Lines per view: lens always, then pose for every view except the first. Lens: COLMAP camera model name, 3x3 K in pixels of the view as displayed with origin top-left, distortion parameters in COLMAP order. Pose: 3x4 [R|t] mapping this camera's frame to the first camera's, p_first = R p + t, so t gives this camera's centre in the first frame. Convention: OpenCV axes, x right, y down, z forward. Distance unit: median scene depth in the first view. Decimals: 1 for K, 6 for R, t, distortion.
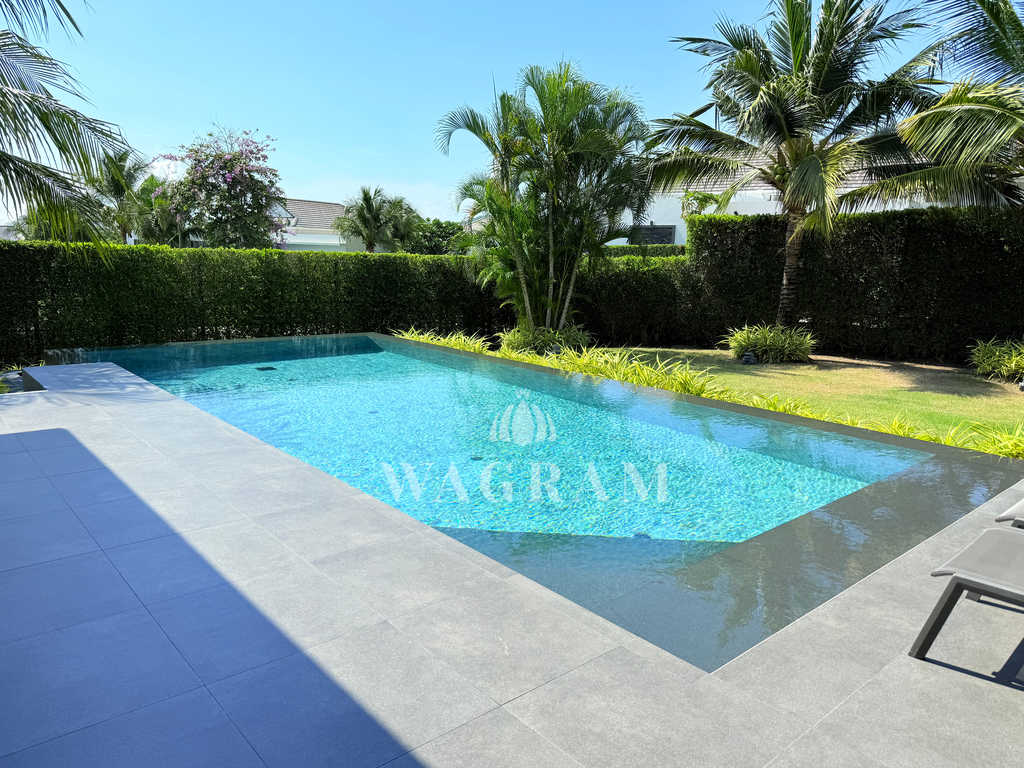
lens RADIAL K [[715.2, 0, 514.8], [0, 715.2, 387.6], [0, 0, 1]] dist [0.065757, -0.091063]
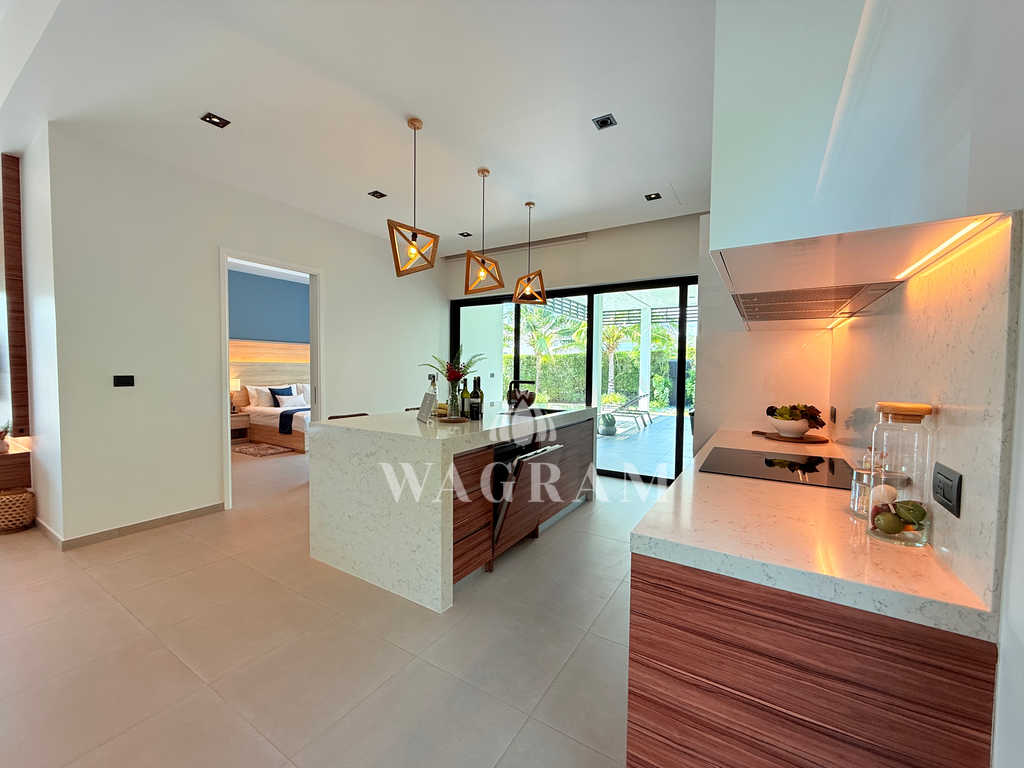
lens RADIAL K [[407.8, 0, 509.2], [0, 407.8, 384.8], [0, 0, 1]] dist [-0.000708, -0.000010]
pose [[0.957852, -0.029404, 0.285752, -0.226460], [0.069453, 0.988940, -0.131046, 0.097148], [-0.278739, 0.145369, 0.949301, -0.579567]]
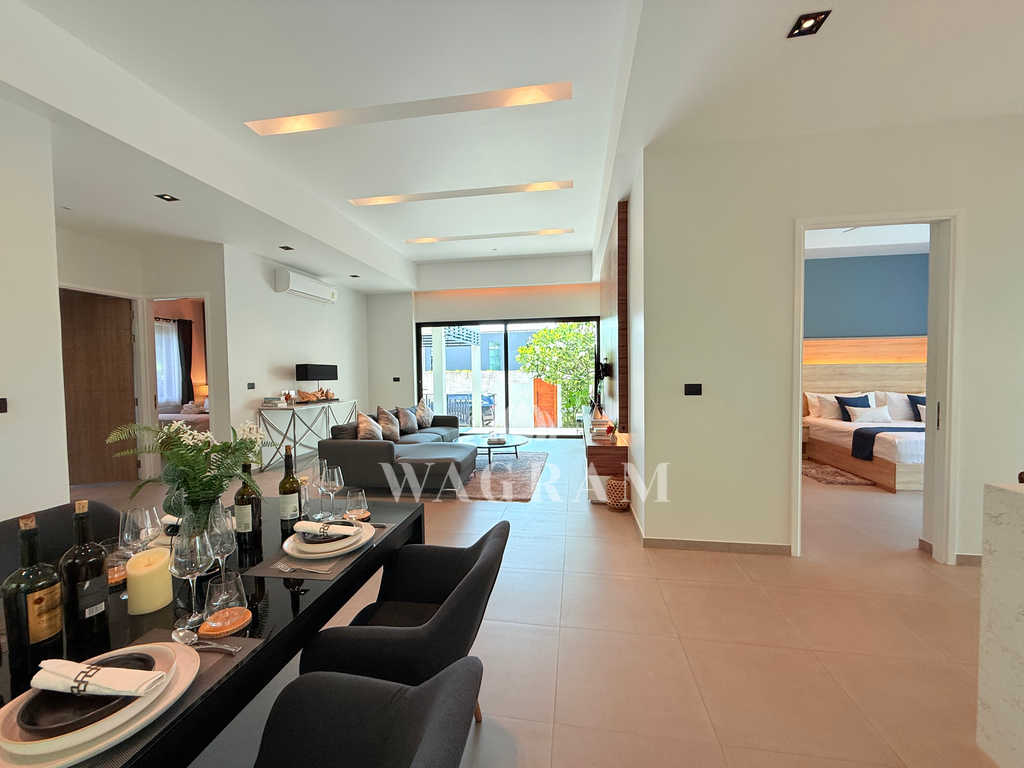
lens RADIAL K [[407.8, 0, 508.3], [0, 407.8, 386.2], [0, 0, 1]] dist [-0.000708, -0.000010]
pose [[0.633146, -0.006778, -0.774003, -0.265926], [-0.113838, 0.988273, -0.101776, 0.079787], [0.765616, 0.152550, 0.624949, -0.507516]]
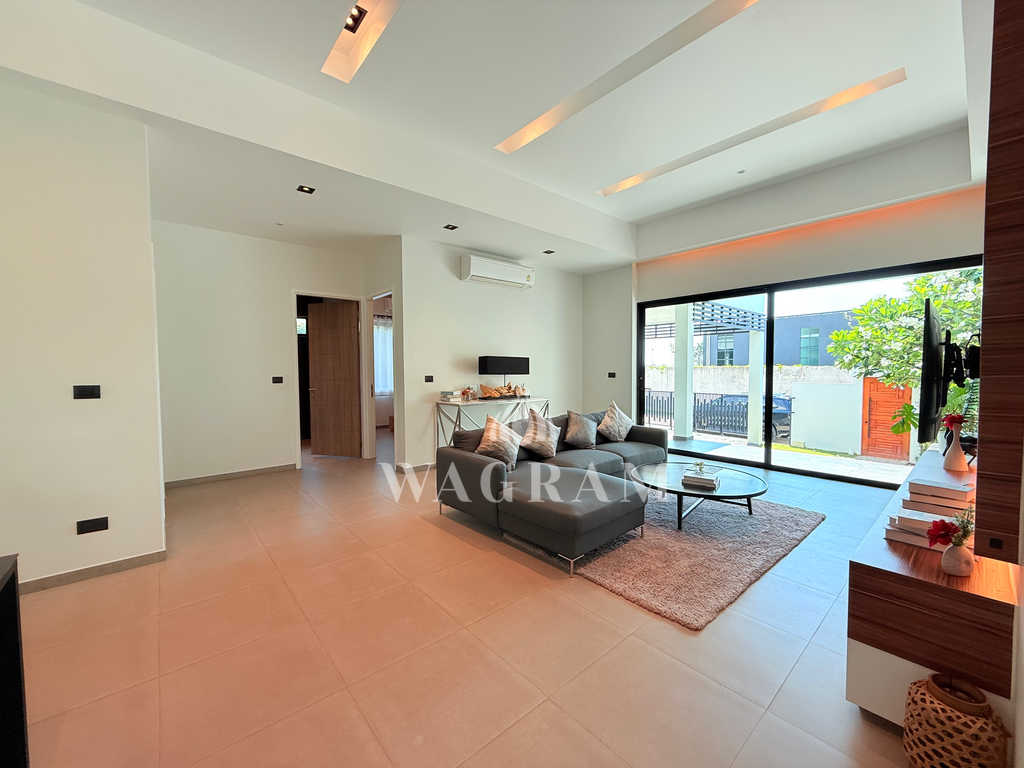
lens RADIAL K [[407.8, 0, 508.6], [0, 407.8, 385.2], [0, 0, 1]] dist [-0.000708, -0.000010]
pose [[-0.011336, 0.014094, -0.999836, -0.357530], [-0.181606, 0.983243, 0.015919, 0.049984], [0.983306, 0.181756, -0.008587, -0.353477]]
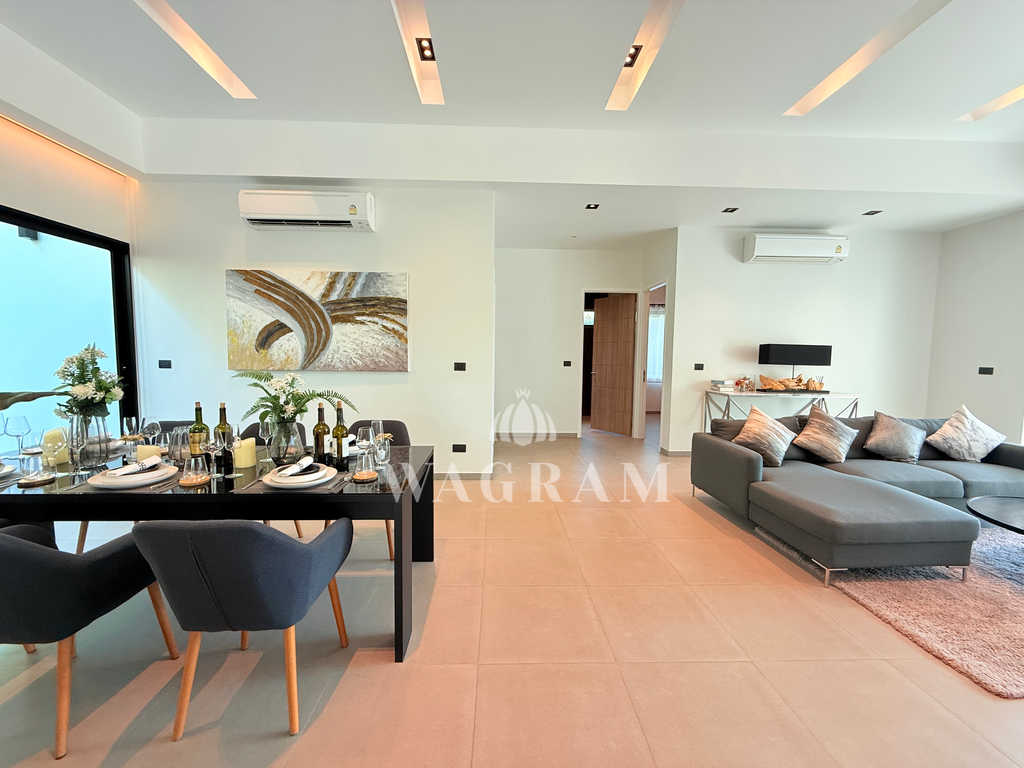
lens RADIAL K [[407.8, 0, 508.9], [0, 407.8, 385.4], [0, 0, 1]] dist [-0.000708, -0.000010]
pose [[-0.635429, 0.022064, -0.771844, -0.325115], [-0.173422, 0.969977, 0.170499, 0.045784], [0.752433, 0.242195, -0.612525, -0.322407]]
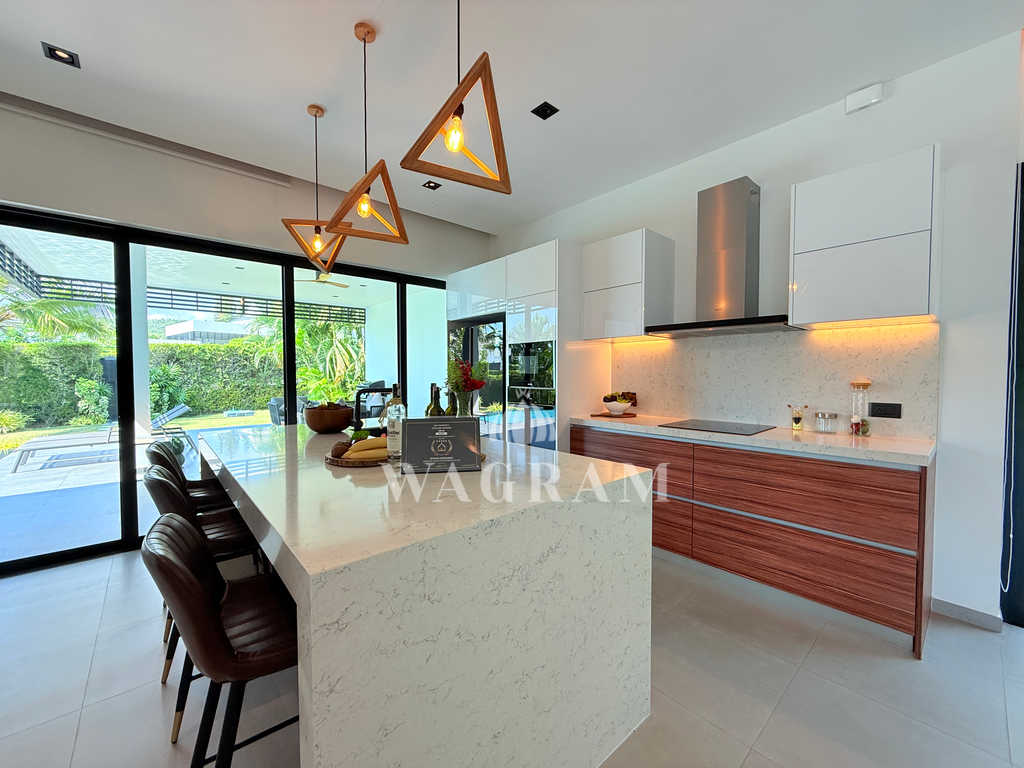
lens RADIAL K [[407.8, 0, 509.9], [0, 407.8, 384.6], [0, 0, 1]] dist [-0.000708, -0.000010]
pose [[-0.000975, -0.058833, 0.998267, -0.330246], [0.186117, 0.980815, 0.057986, 0.053487], [-0.982527, 0.185851, 0.009994, -0.359717]]
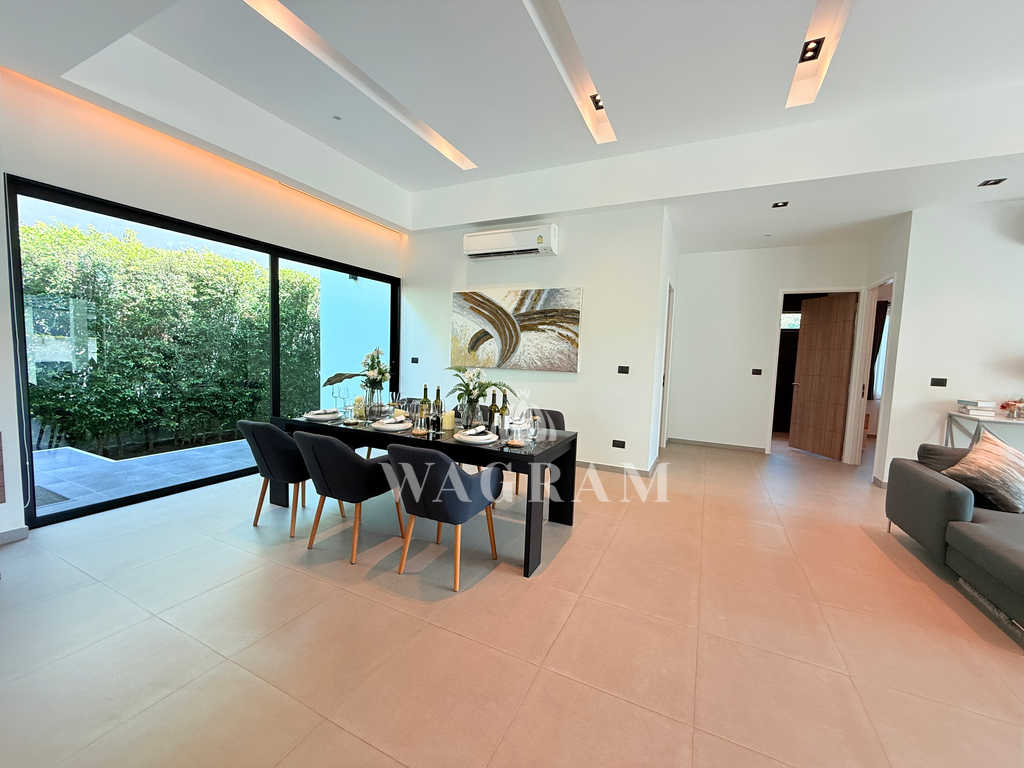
lens RADIAL K [[407.8, 0, 509.2], [0, 407.8, 385.3], [0, 0, 1]] dist [-0.000708, -0.000010]
pose [[-0.920843, -0.030985, -0.388701, -0.320543], [-0.132488, 0.962396, 0.237151, 0.034135], [0.366737, 0.269877, -0.890320, -0.265323]]
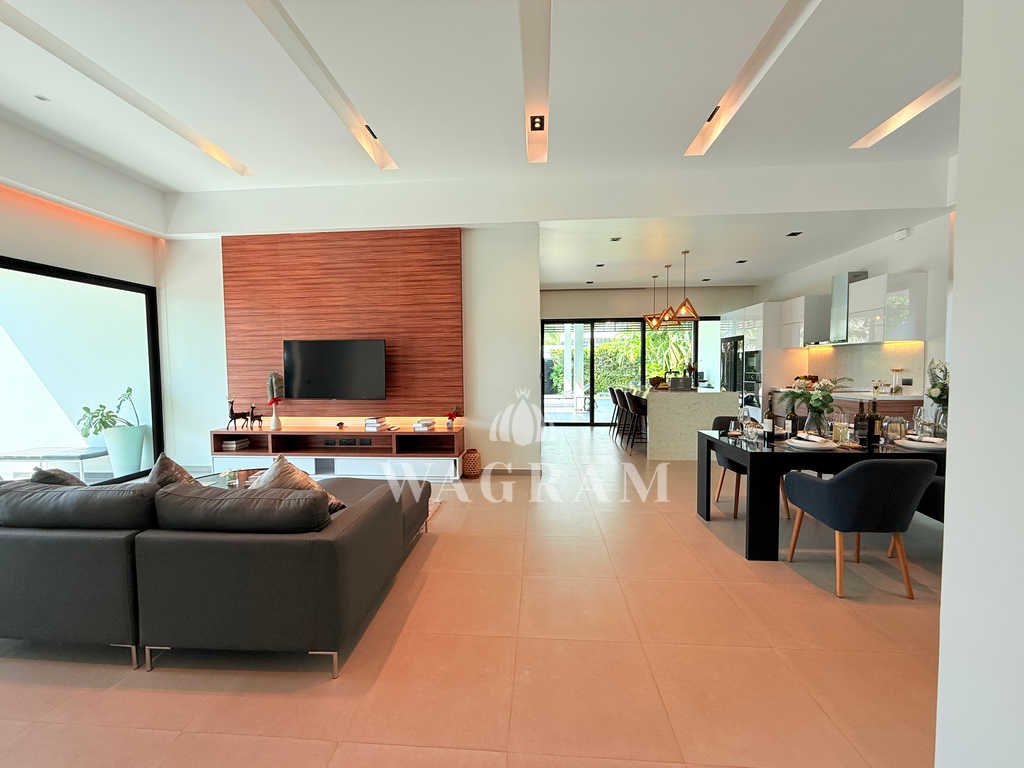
lens RADIAL K [[407.8, 0, 508.5], [0, 407.8, 385.9], [0, 0, 1]] dist [-0.000708, -0.000010]
pose [[0.714425, -0.067067, 0.696490, -0.715068], [0.159081, 0.984897, -0.068340, 0.077967], [-0.681388, 0.159622, 0.714305, -0.551542]]
